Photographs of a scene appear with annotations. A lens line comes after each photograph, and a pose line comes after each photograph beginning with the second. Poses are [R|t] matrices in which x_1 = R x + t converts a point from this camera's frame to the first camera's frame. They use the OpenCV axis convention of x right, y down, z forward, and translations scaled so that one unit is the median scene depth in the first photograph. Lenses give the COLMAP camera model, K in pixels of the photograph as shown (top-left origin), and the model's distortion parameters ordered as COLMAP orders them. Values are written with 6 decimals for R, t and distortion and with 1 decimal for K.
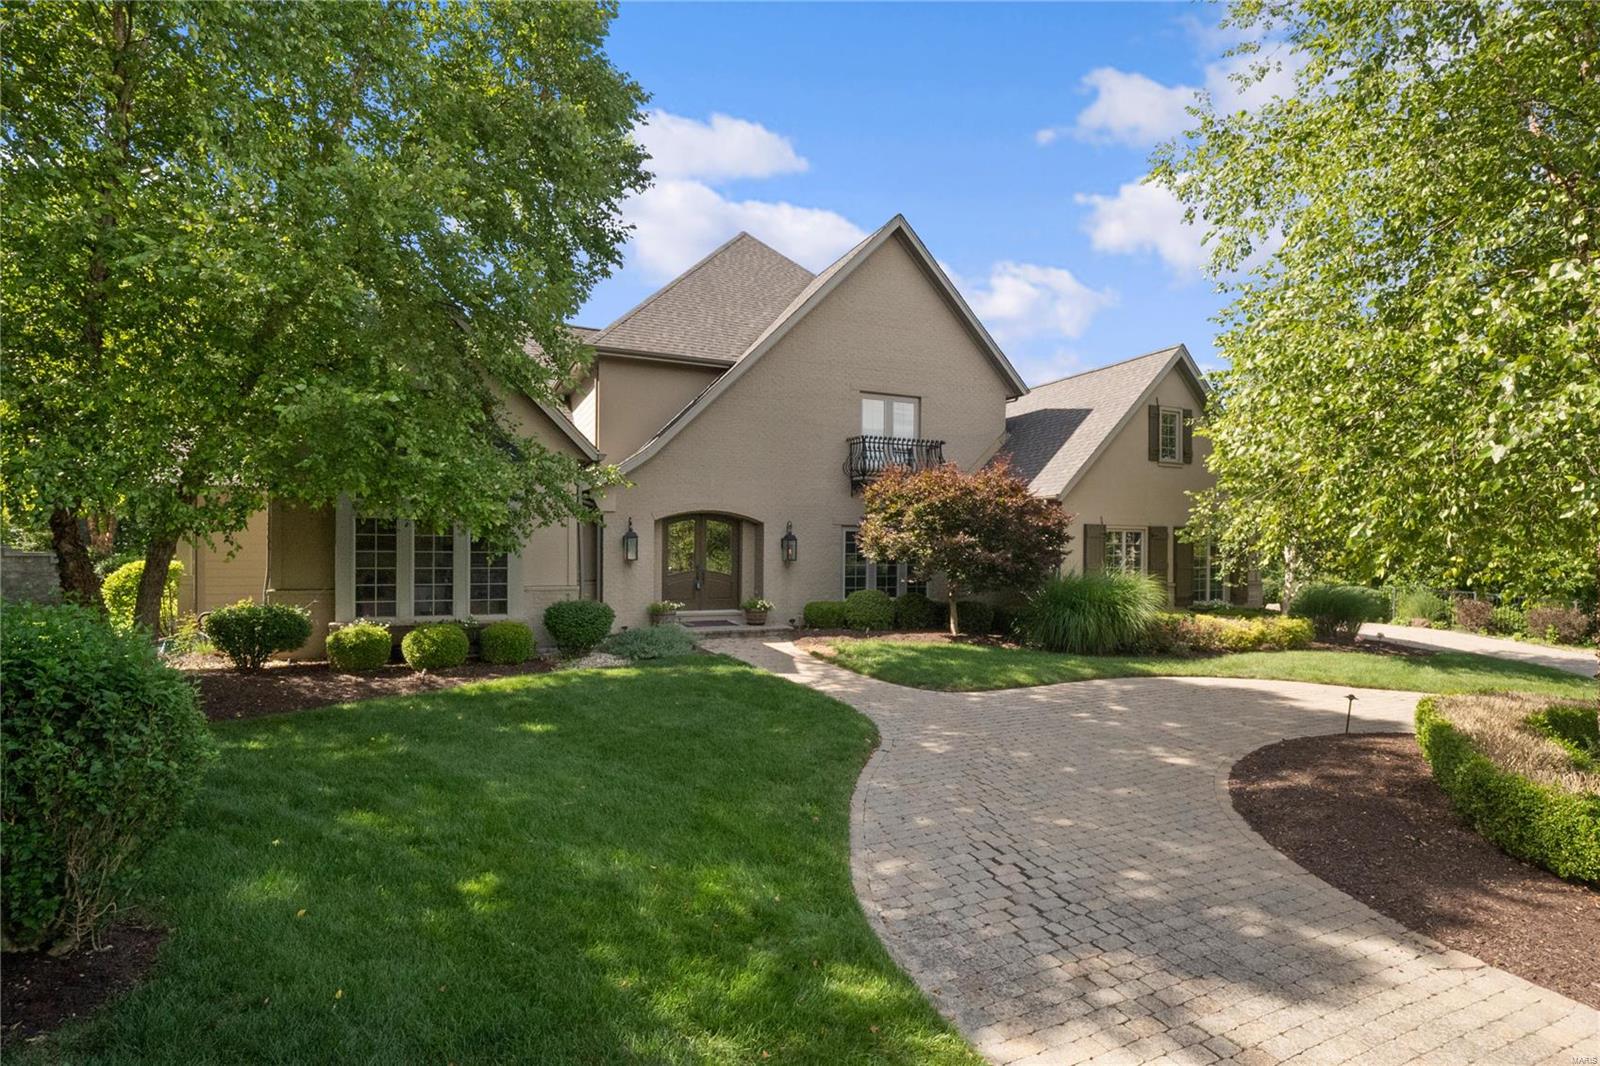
lens RADIAL K [[749.7, 0, 800.0], [0, 749.7, 533.0], [0, 0, 1]] dist [-0.013631, 0.000239]
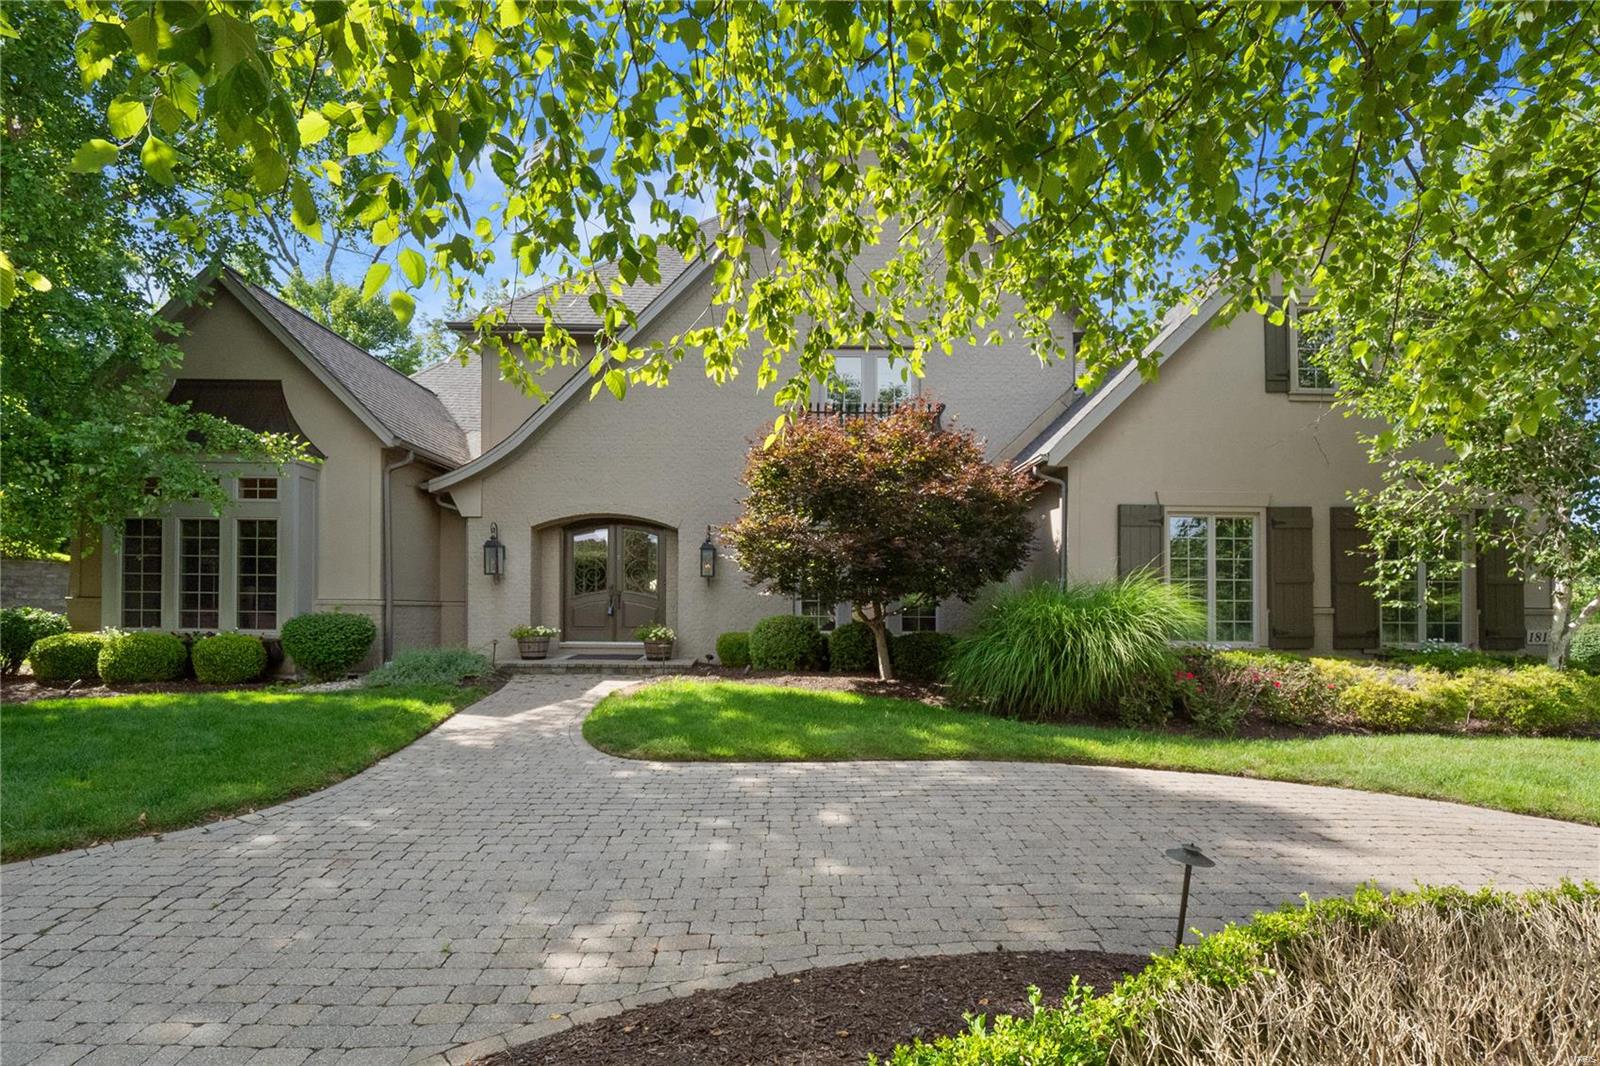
lens RADIAL K [[766.6, 0, 804.3], [0, 766.6, 601.4], [0, 0, 1]] dist [-0.024836, -0.000341]
pose [[0.918366, -0.003198, -0.395720, 0.416411], [0.008218, 0.999906, 0.010992, 0.060186], [0.395648, -0.013346, 0.918305, 0.366074]]
